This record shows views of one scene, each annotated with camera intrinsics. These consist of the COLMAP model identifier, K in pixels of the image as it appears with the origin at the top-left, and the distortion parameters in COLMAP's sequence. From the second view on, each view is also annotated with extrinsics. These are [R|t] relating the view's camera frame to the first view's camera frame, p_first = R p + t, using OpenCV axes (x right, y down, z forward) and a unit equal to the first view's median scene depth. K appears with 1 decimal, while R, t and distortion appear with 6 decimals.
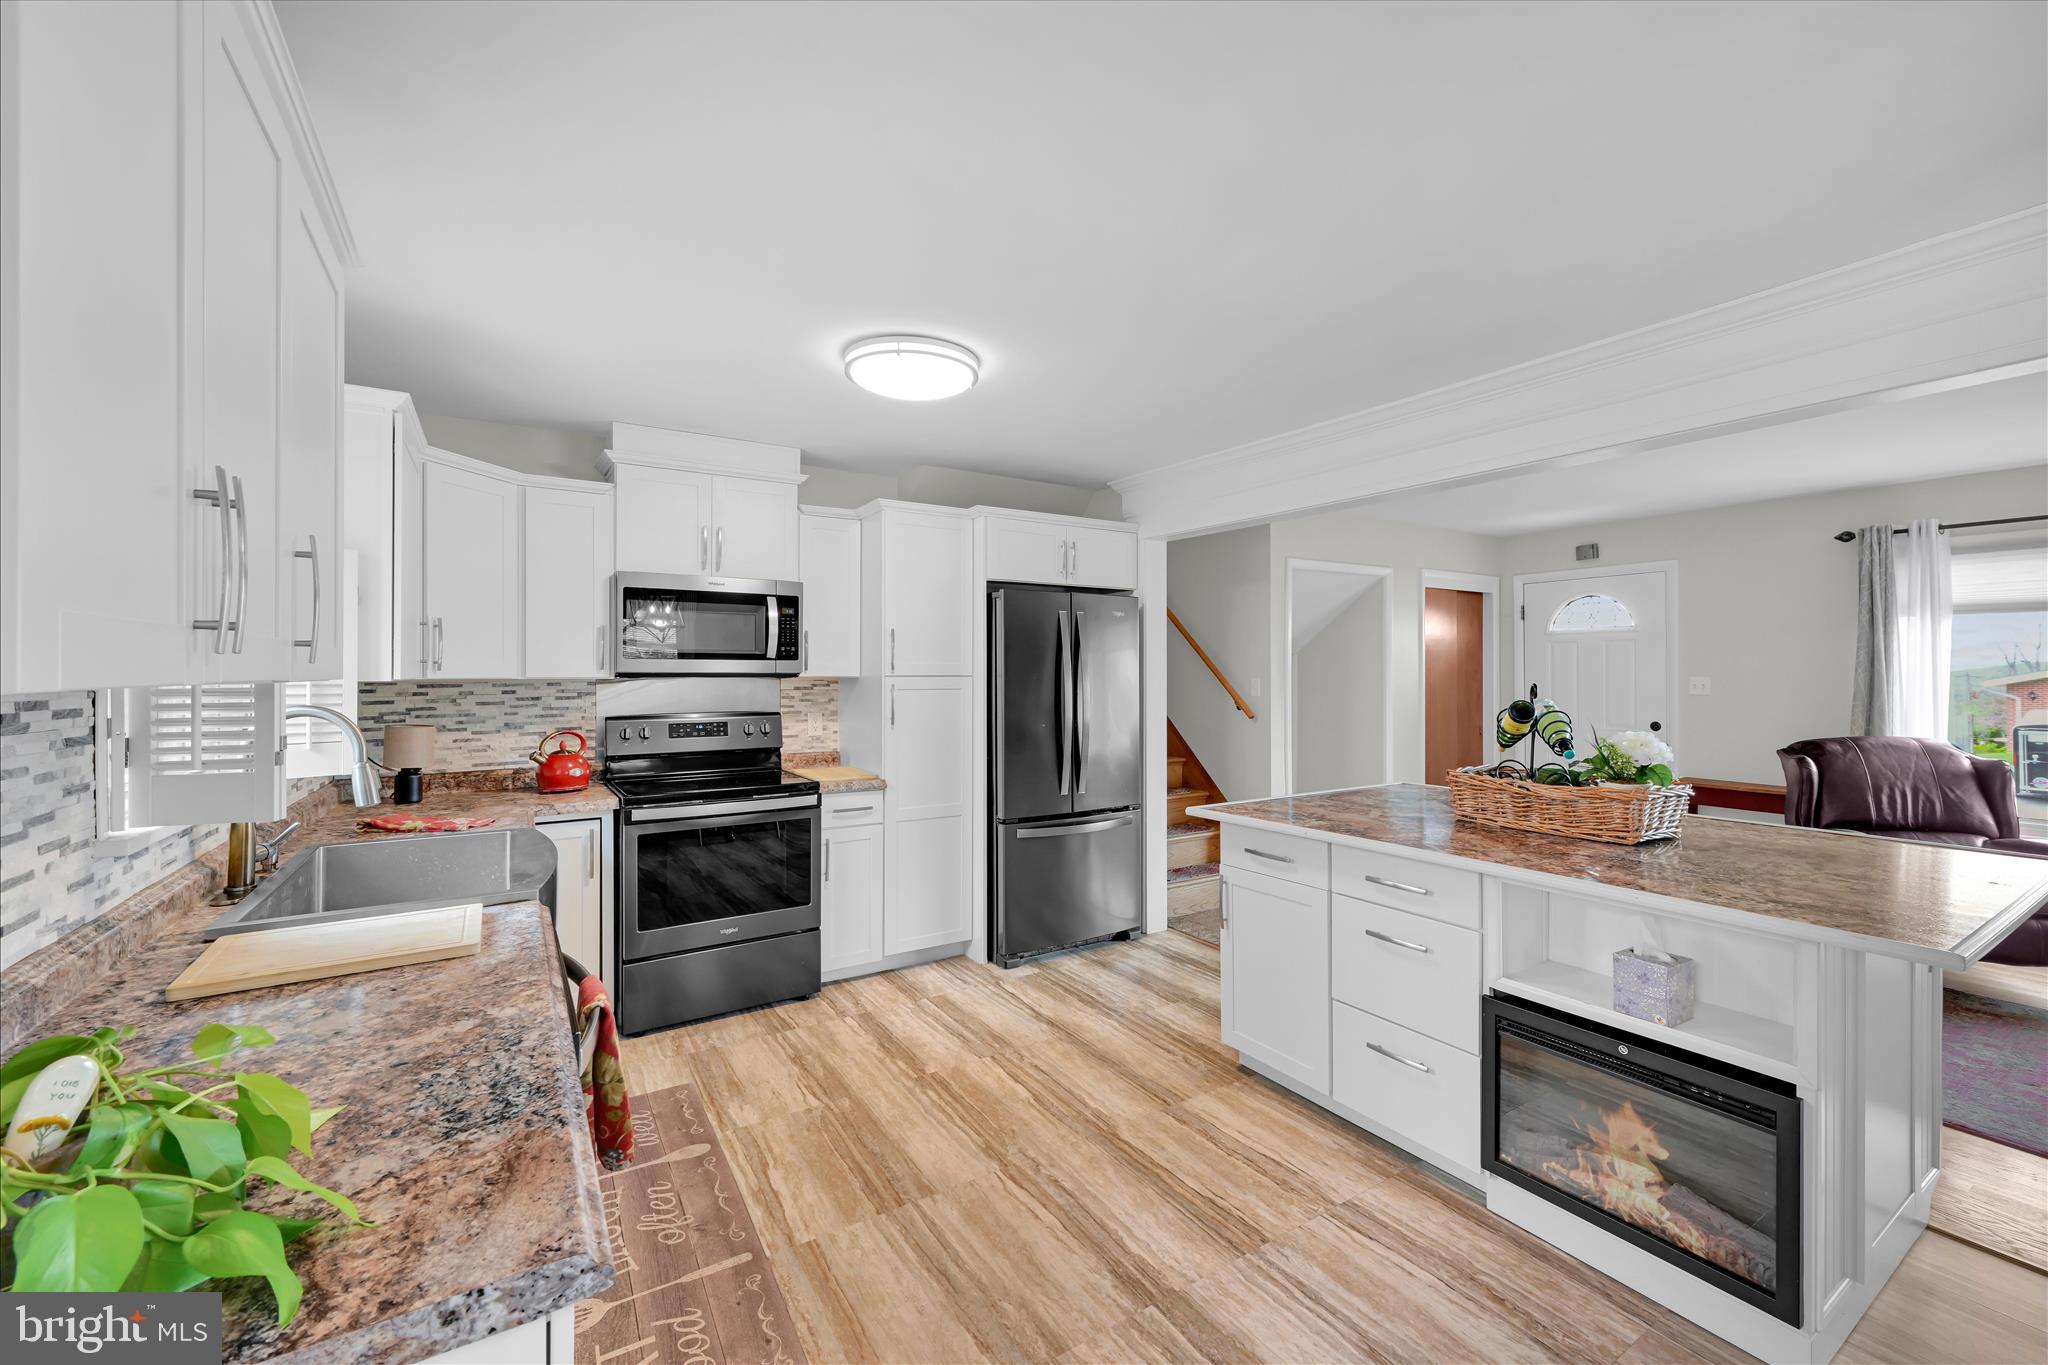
lens RADIAL K [[823.2, 0, 1034.8], [0, 823.2, 675.8], [0, 0, 1]] dist [0.000646, 0.000229]
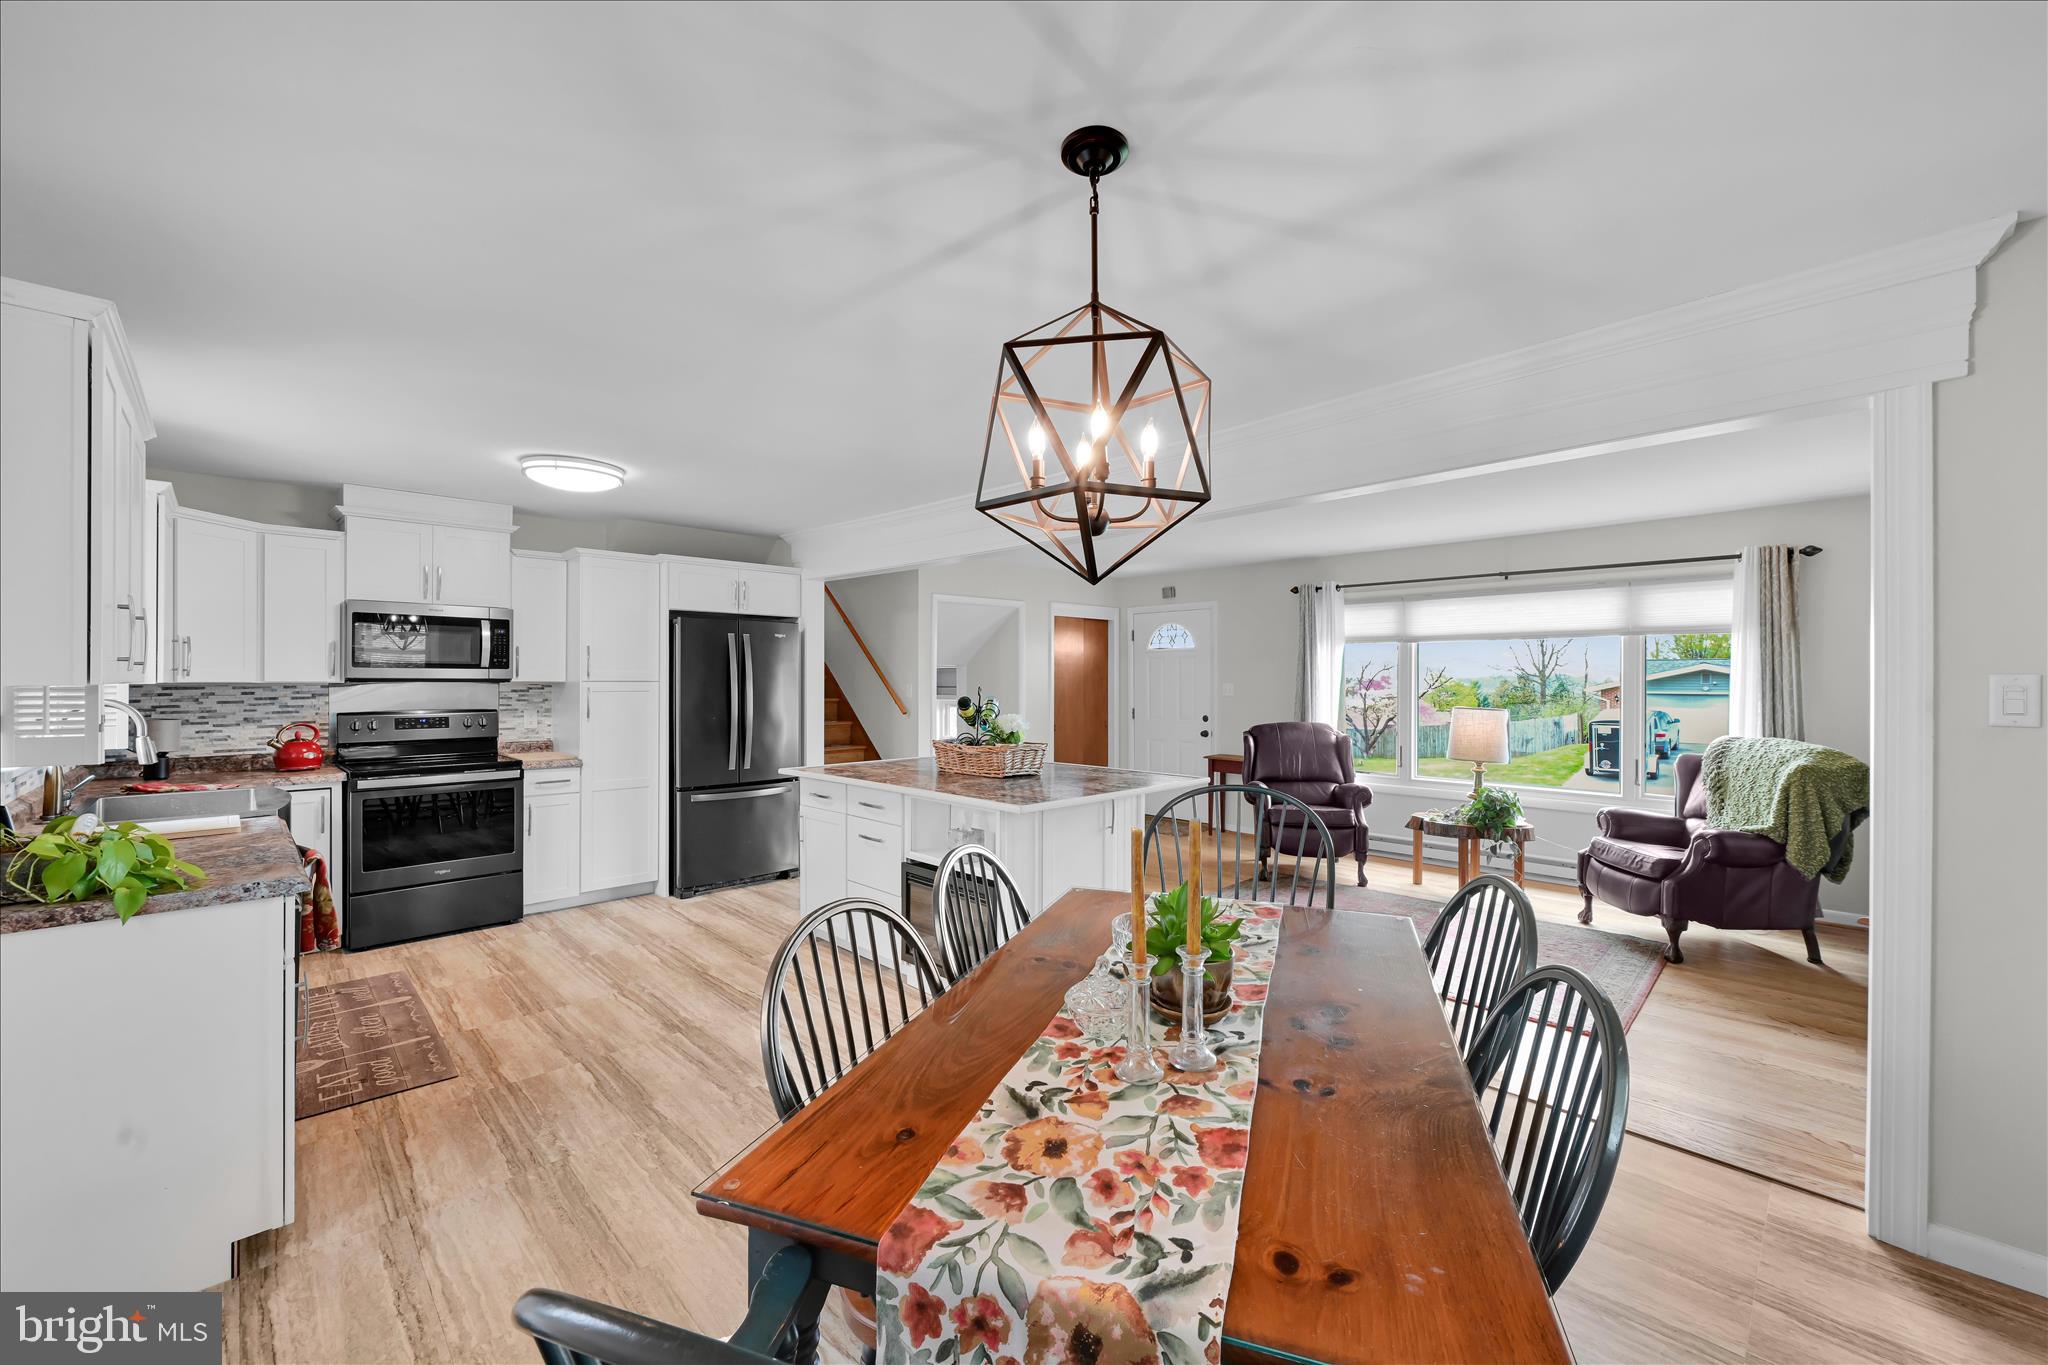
lens RADIAL K [[804.9, 0, 1024.0], [0, 804.9, 682.5], [0, 0, 1]] dist [0.001061, -0.000085]
pose [[0.978225, 0.002096, 0.207535, 0.268726], [-0.002117, 0.999998, -0.000121, 0.001087], [-0.207535, -0.000321, 0.978228, -0.455390]]
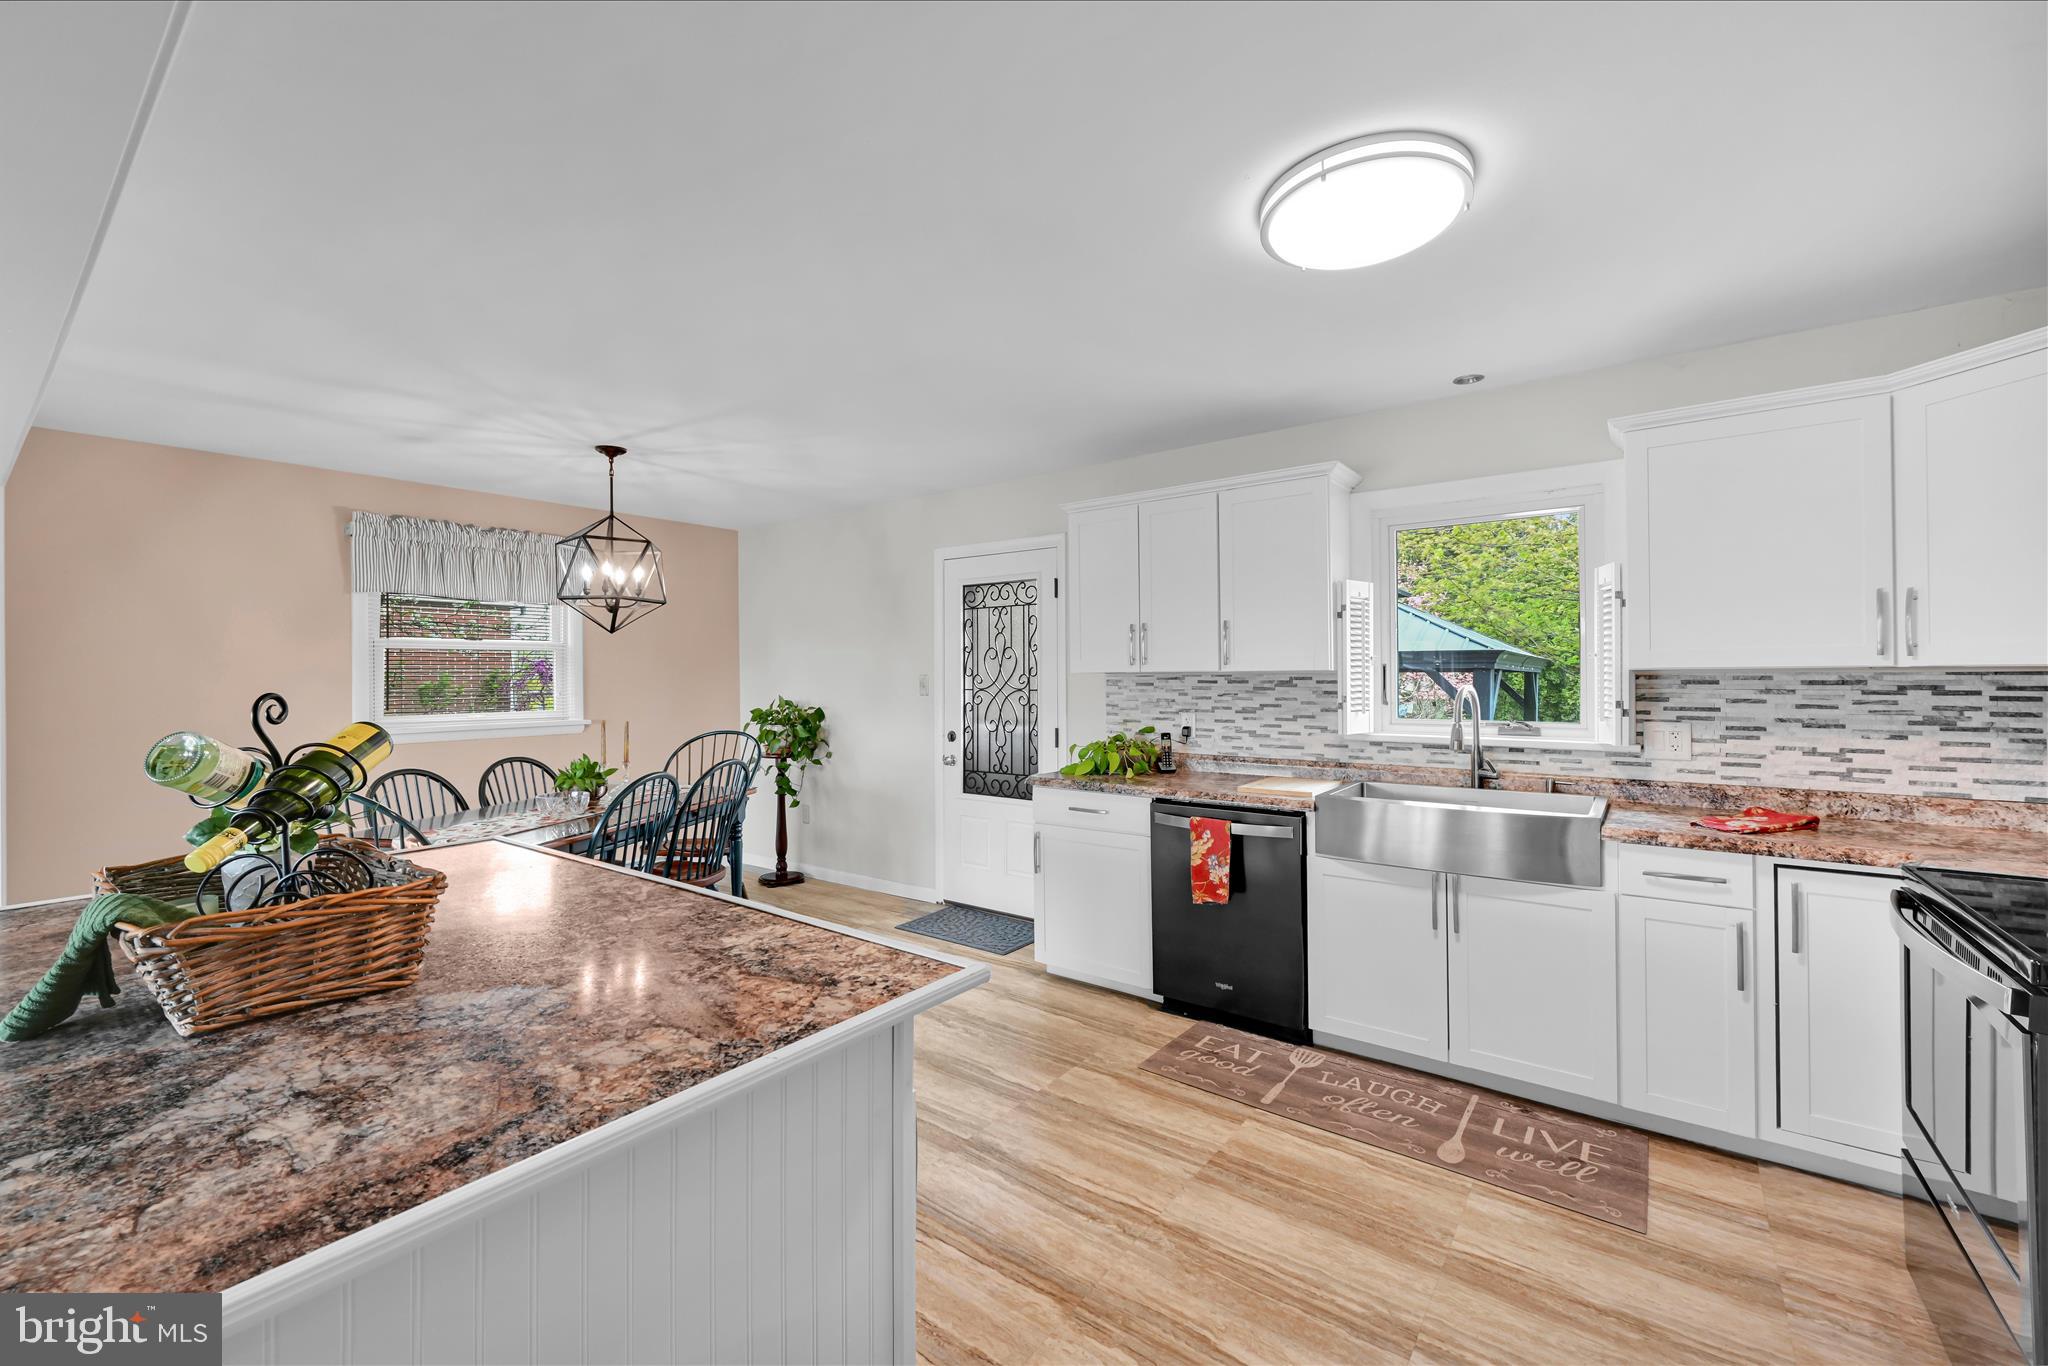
lens RADIAL K [[823.2, 0, 1034.8], [0, 823.2, 676.3], [0, 0, 1]] dist [0.000646, 0.000229]
pose [[-0.934071, 0.009025, -0.356973, 0.268370], [0.007681, 0.999957, 0.005181, 0.001953], [0.357004, 0.002097, -0.934101, 1.200968]]
